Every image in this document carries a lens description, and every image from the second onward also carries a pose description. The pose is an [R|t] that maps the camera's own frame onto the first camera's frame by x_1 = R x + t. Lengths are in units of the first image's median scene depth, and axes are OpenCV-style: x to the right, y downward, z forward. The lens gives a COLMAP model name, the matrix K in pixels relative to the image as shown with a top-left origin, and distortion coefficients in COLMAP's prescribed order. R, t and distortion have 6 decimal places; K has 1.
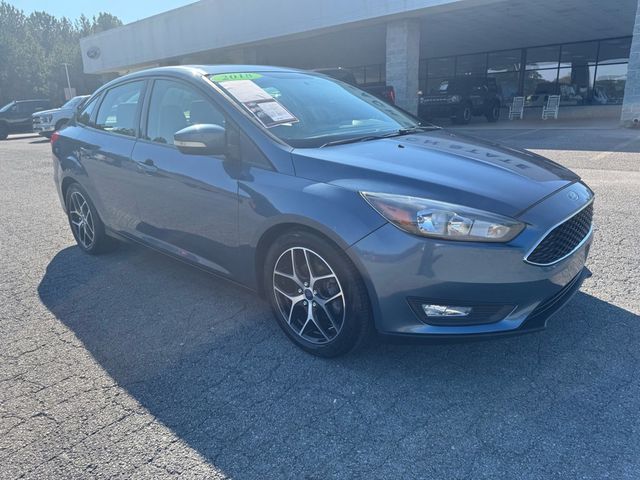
lens RADIAL K [[453.0, 0, 320.0], [0, 453.0, 240.0], [0, 0, 1]] dist [0.031256, -0.022124]
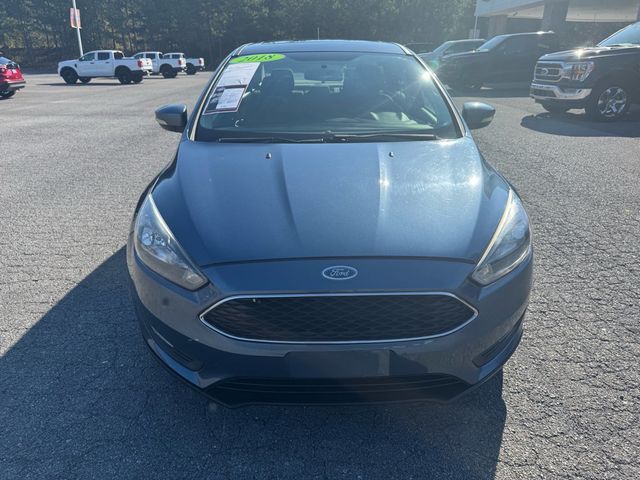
lens RADIAL K [[453.0, 0, 320.0], [0, 453.0, 240.0], [0, 0, 1]] dist [0.031256, -0.022124]
pose [[0.688283, 0.309331, -0.656186, 0.775599], [-0.232573, 0.950879, 0.204302, -0.223396], [0.687150, 0.011994, 0.726416, 0.372260]]
